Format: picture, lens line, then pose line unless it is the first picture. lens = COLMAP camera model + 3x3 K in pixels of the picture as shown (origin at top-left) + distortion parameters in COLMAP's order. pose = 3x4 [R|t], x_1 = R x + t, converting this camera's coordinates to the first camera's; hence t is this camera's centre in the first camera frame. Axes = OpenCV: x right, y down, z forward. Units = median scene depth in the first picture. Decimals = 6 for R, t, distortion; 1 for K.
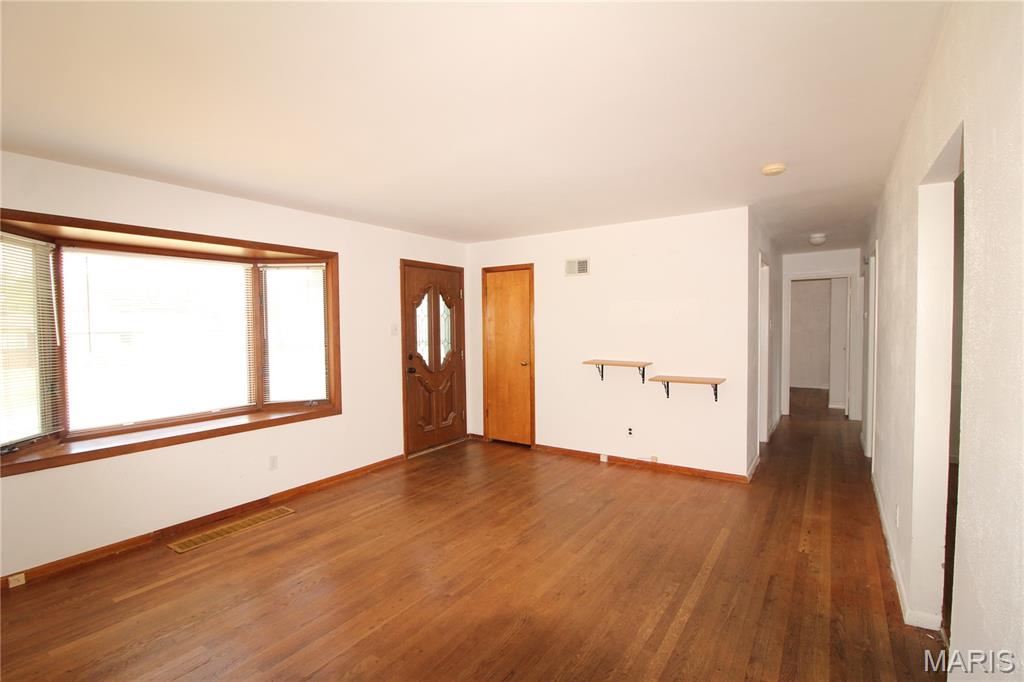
lens RADIAL K [[476.0, 0, 509.1], [0, 476.0, 338.7], [0, 0, 1]] dist [-0.004900, -0.005833]
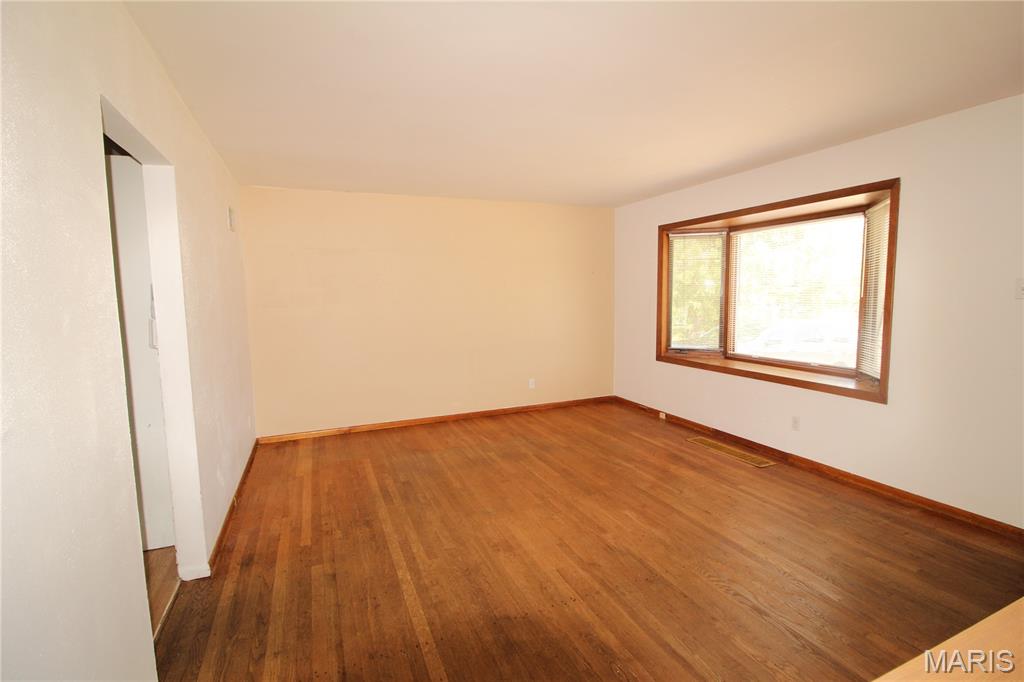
lens RADIAL K [[476.0, 0, 514.6], [0, 476.0, 339.4], [0, 0, 1]] dist [-0.004900, -0.005833]
pose [[-0.538791, 0.104758, -0.835901, 0.672905], [-0.003585, 0.991944, 0.126625, -0.037431], [0.842432, 0.071222, -0.534075, 1.104023]]
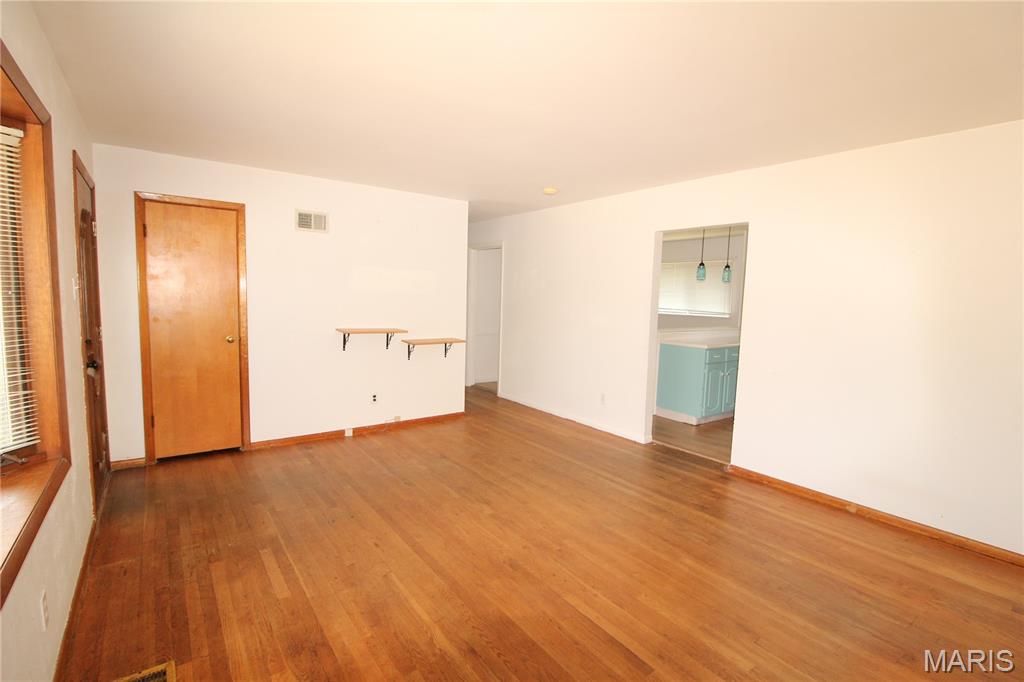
lens RADIAL K [[476.0, 0, 514.3], [0, 476.0, 339.4], [0, 0, 1]] dist [-0.004900, -0.005833]
pose [[0.324503, -0.068490, 0.943402, -0.784946], [0.000421, 0.997385, 0.072265, -0.002340], [-0.945885, -0.023053, 0.323683, 0.530463]]
